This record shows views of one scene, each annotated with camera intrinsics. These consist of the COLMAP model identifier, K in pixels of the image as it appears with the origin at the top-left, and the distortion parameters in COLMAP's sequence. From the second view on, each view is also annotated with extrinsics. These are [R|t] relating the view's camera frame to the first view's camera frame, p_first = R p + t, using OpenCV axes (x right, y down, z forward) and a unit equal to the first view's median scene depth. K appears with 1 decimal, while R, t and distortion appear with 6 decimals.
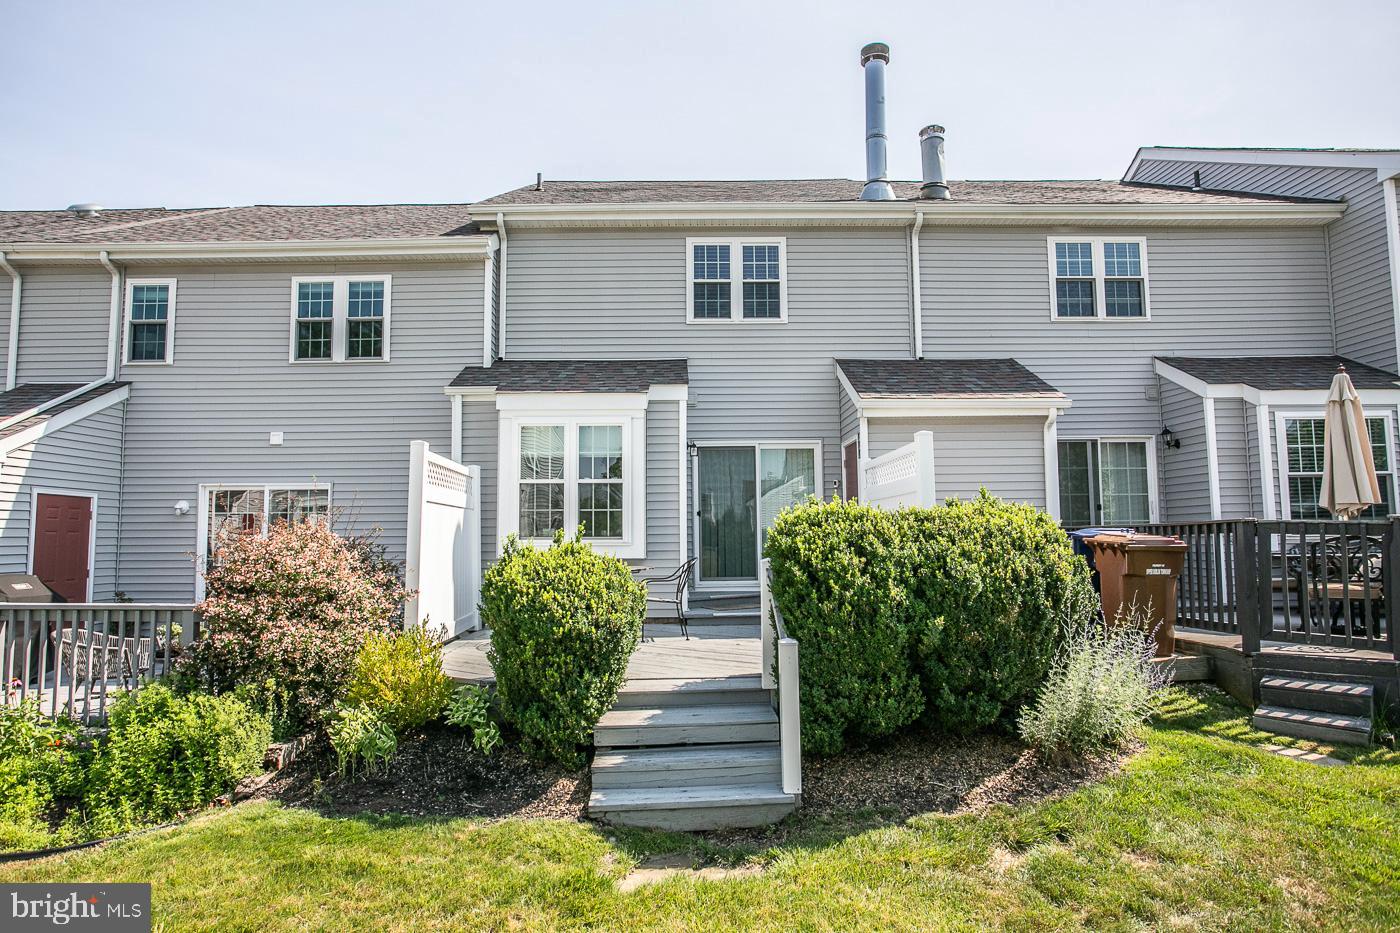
lens RADIAL K [[886.1, 0, 700.0], [0, 886.1, 466.5], [0, 0, 1]] dist [-0.005204, -0.001030]
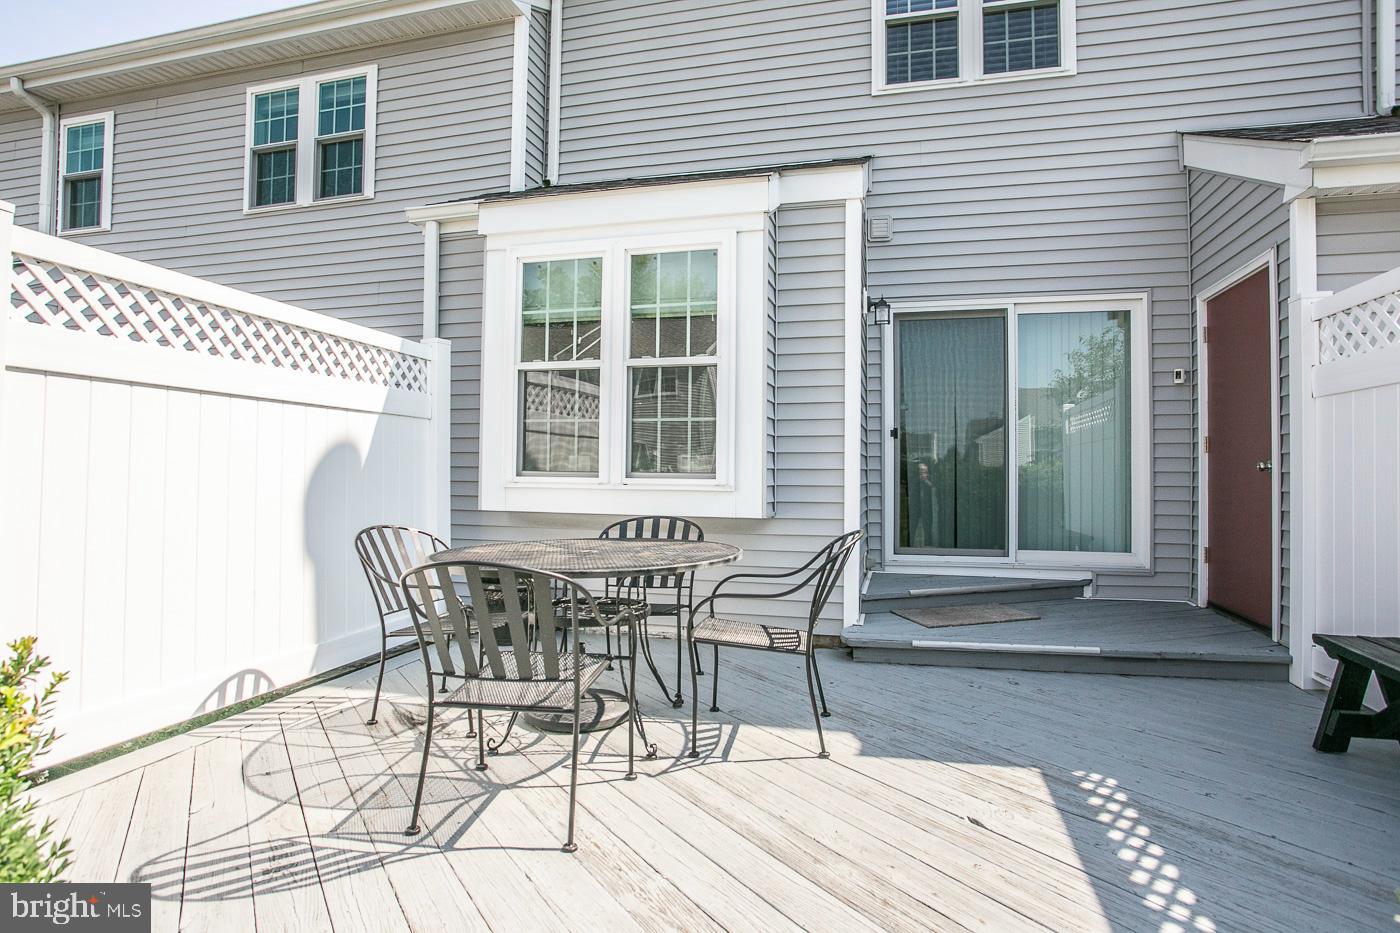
lens RADIAL K [[679.4, 0, 625.7], [0, 679.4, 461.9], [0, 0, 1]] dist [-0.018255, 0.000501]
pose [[0.917700, 0.008147, -0.397191, 0.015258], [0.019851, 0.997600, 0.066329, 0.045060], [0.396778, -0.068754, 0.915336, 0.614633]]
